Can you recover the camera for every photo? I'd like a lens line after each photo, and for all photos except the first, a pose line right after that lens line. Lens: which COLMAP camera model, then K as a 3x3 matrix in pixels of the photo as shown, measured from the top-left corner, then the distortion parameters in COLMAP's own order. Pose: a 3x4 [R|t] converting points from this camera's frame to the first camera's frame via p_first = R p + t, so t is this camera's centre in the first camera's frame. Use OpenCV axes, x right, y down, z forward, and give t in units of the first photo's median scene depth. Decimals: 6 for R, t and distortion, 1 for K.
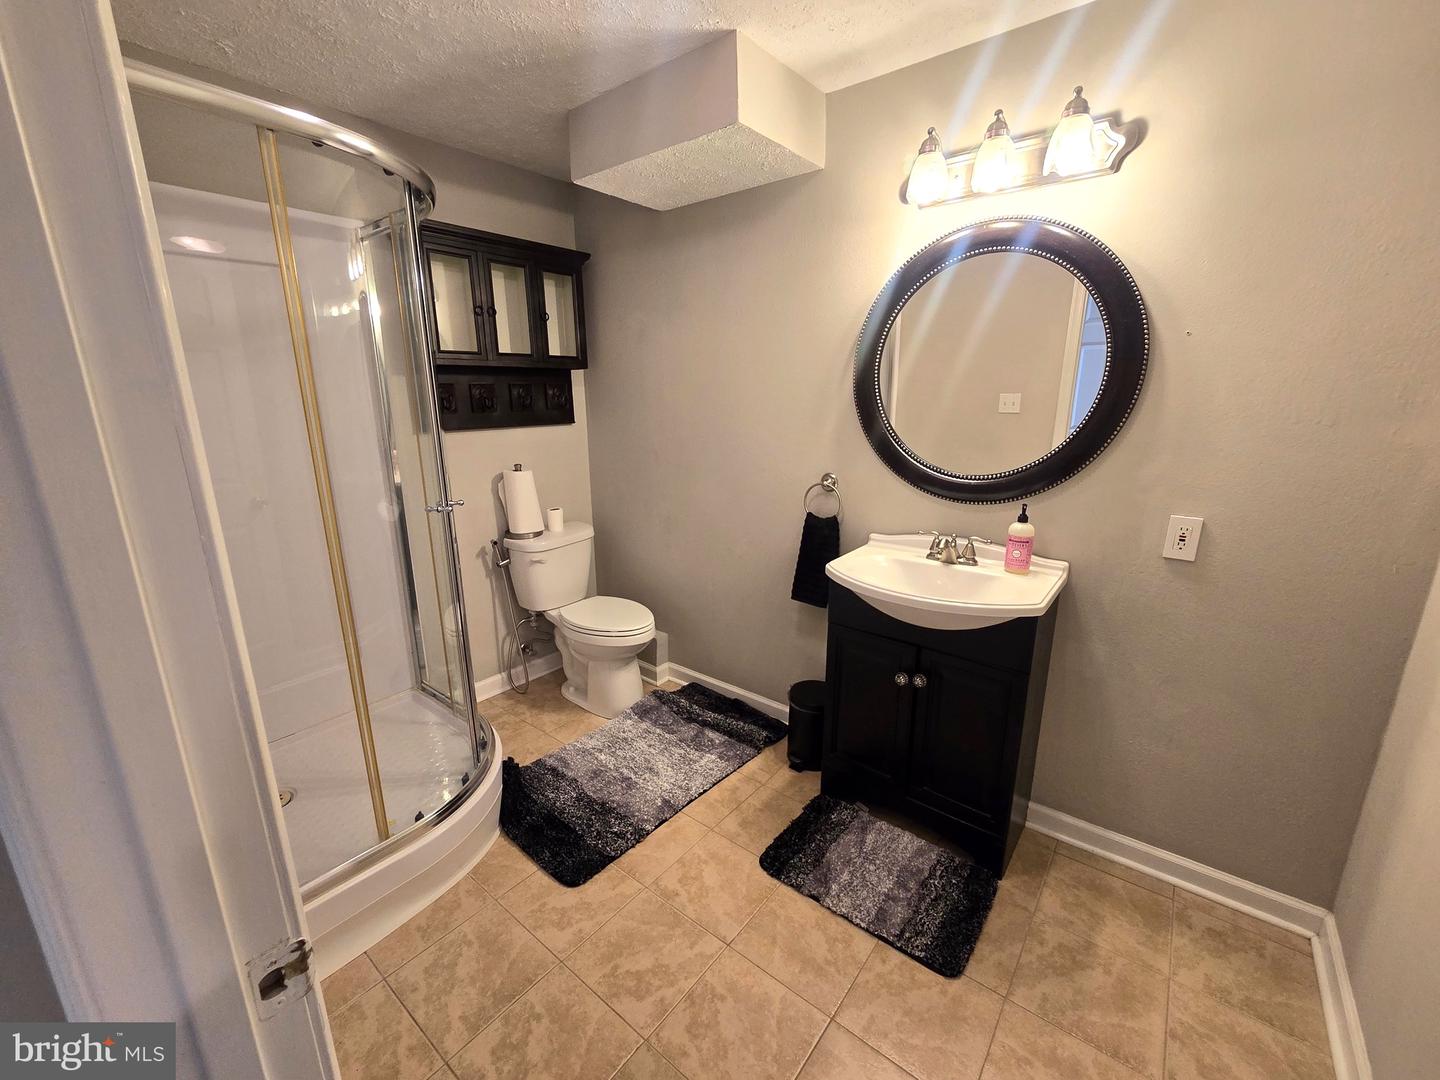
lens RADIAL K [[574.8, 0, 720.0], [0, 574.8, 540.0], [0, 0, 1]] dist [0.000523, -0.000113]
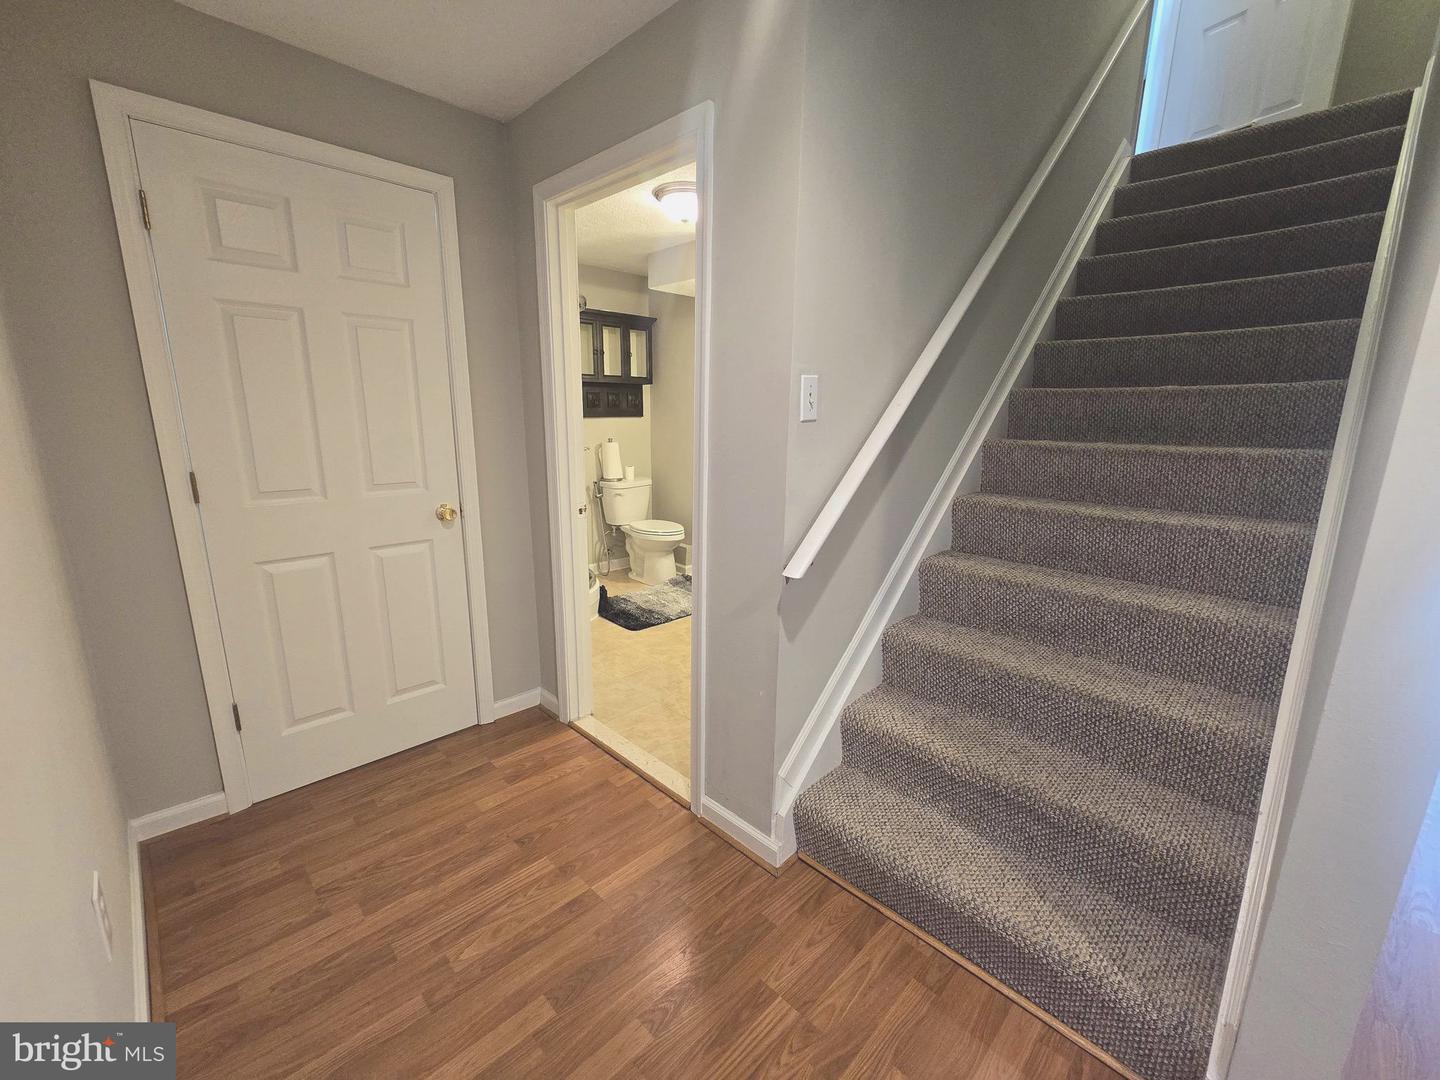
lens RADIAL K [[615.6, 0, 720.0], [0, 615.6, 540.0], [0, 0, 1]] dist [0.020302, 0.000091]
pose [[0.993351, 0.037486, -0.108849, 0.189789], [-0.041333, 0.998590, -0.033305, 0.221897], [0.107447, 0.037582, 0.993500, -0.797363]]
